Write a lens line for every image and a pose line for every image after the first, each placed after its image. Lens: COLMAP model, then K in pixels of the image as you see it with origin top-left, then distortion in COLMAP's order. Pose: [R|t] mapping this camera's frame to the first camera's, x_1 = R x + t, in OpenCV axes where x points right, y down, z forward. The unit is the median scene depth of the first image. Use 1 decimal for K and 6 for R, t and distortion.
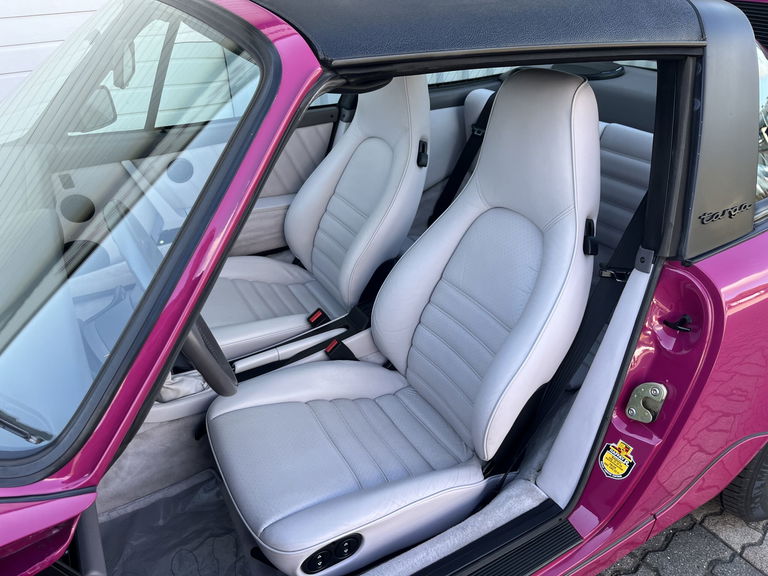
lens RADIAL K [[583.1, 0, 387.4], [0, 583.1, 287.6], [0, 0, 1]] dist [0.052661, -0.094424]
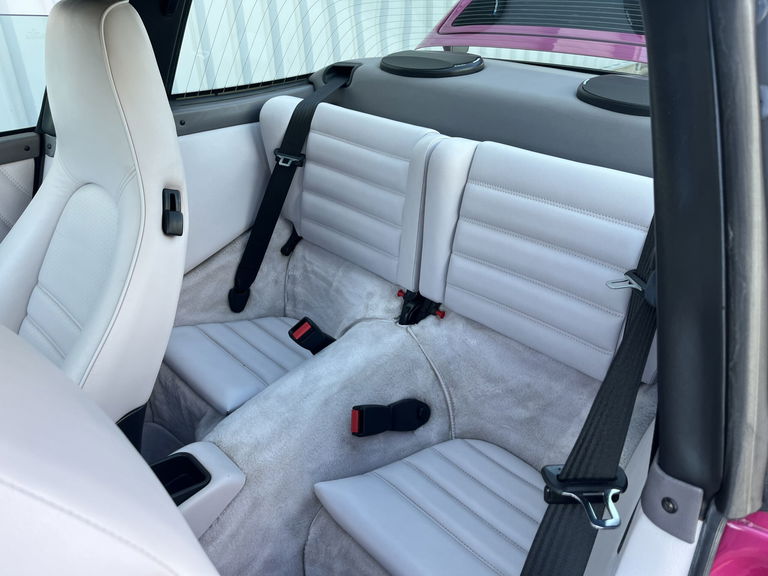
lens RADIAL K [[583.1, 0, 387.4], [0, 583.1, 287.6], [0, 0, 1]] dist [0.052661, -0.094424]
pose [[0.964297, -0.107511, 0.242017, 0.097645], [0.112894, 0.993571, -0.008445, -0.113558], [-0.239554, 0.035465, 0.970235, 0.365152]]
